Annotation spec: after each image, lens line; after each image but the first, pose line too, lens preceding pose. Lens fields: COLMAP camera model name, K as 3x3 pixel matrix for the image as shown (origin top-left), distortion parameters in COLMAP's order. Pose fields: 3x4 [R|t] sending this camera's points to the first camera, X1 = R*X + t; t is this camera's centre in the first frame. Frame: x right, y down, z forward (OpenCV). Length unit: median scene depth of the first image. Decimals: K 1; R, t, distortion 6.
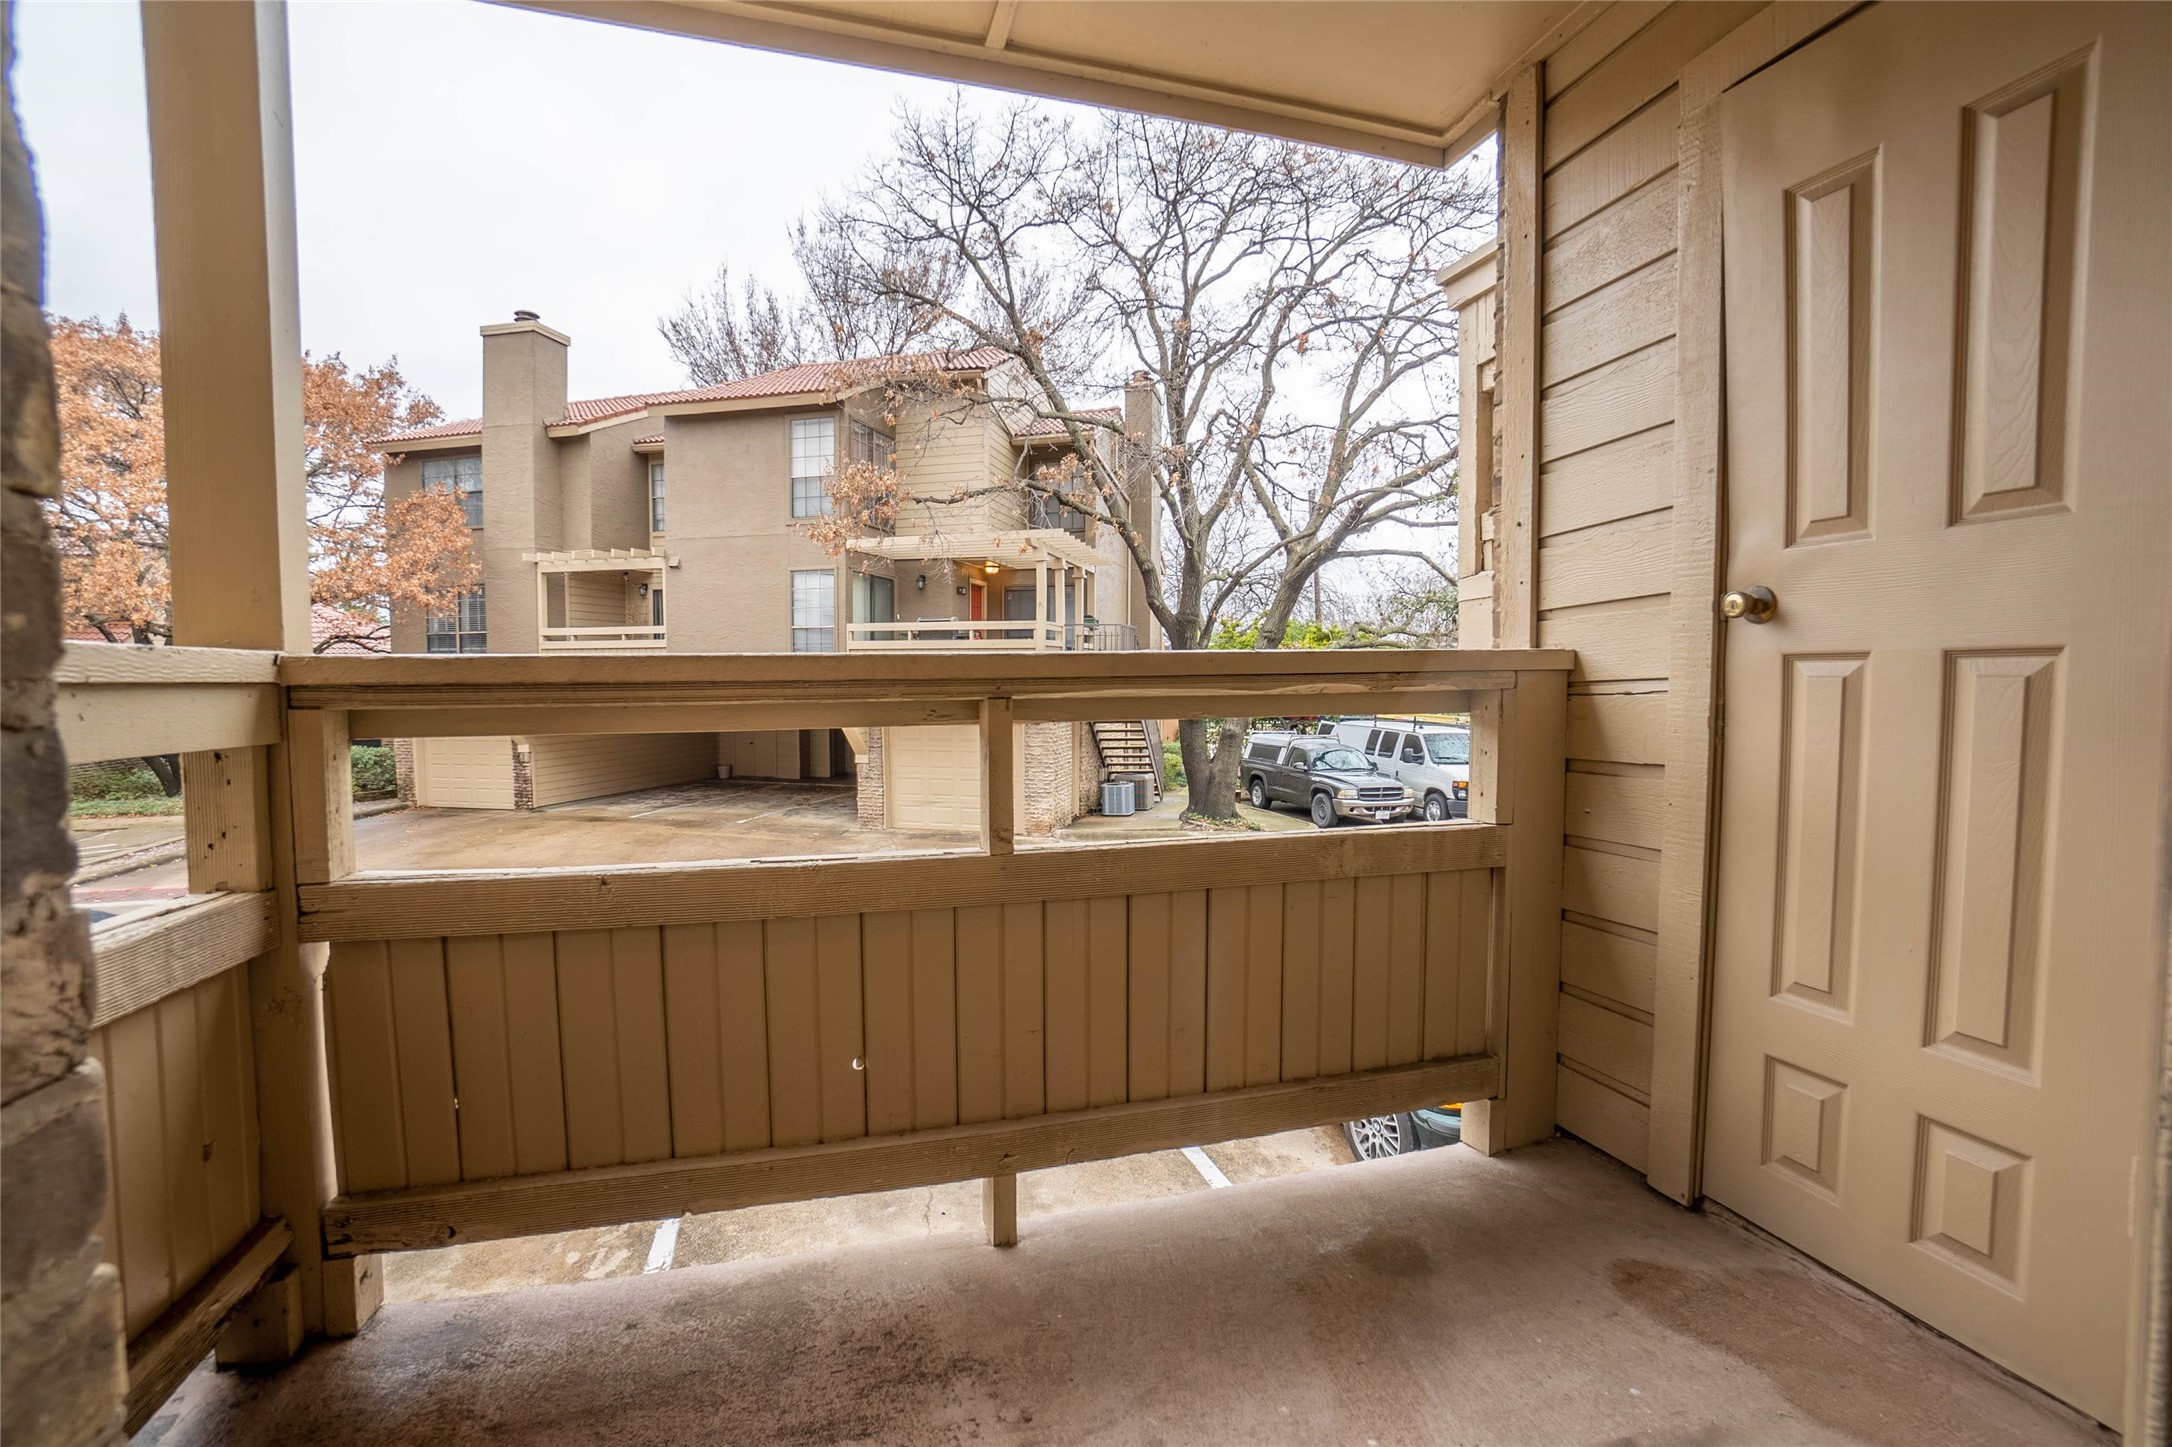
lens RADIAL K [[971.9, 0, 1080.8], [0, 971.9, 725.0], [0, 0, 1]] dist [-0.002410, 0.001017]
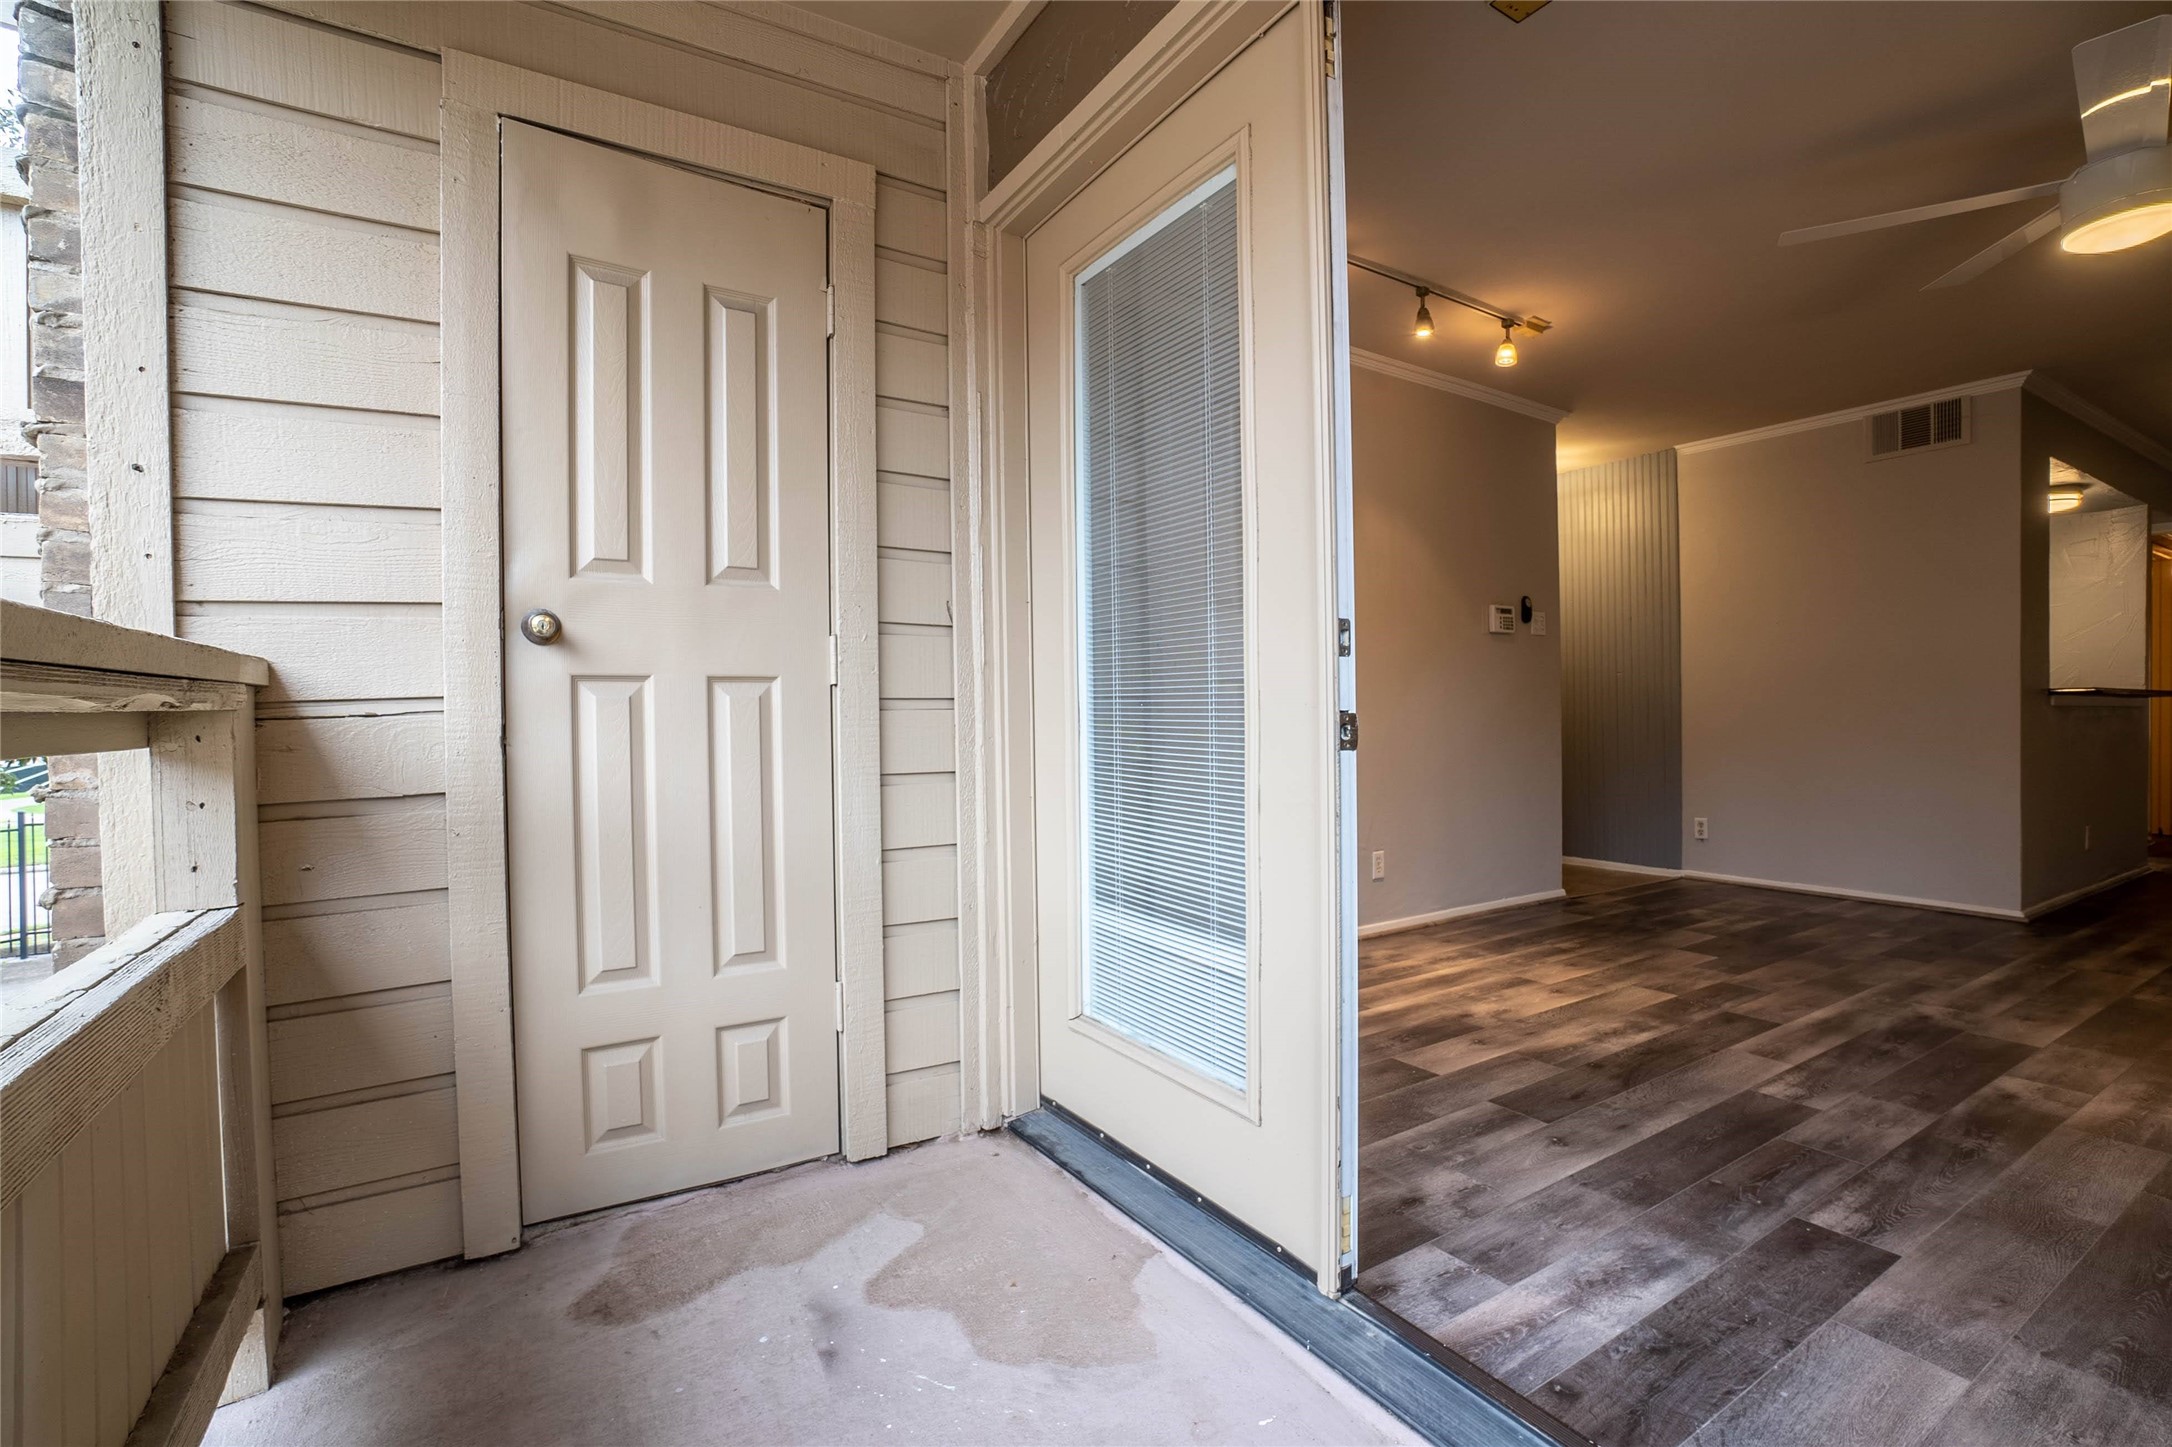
lens RADIAL K [[971.9, 0, 1084.6], [0, 971.9, 728.3], [0, 0, 1]] dist [-0.002410, 0.001017]
pose [[-0.243700, -0.006178, 0.969831, -0.485426], [0.058766, 0.998048, 0.021125, -0.003580], [-0.968069, 0.062142, -0.242861, 0.732988]]
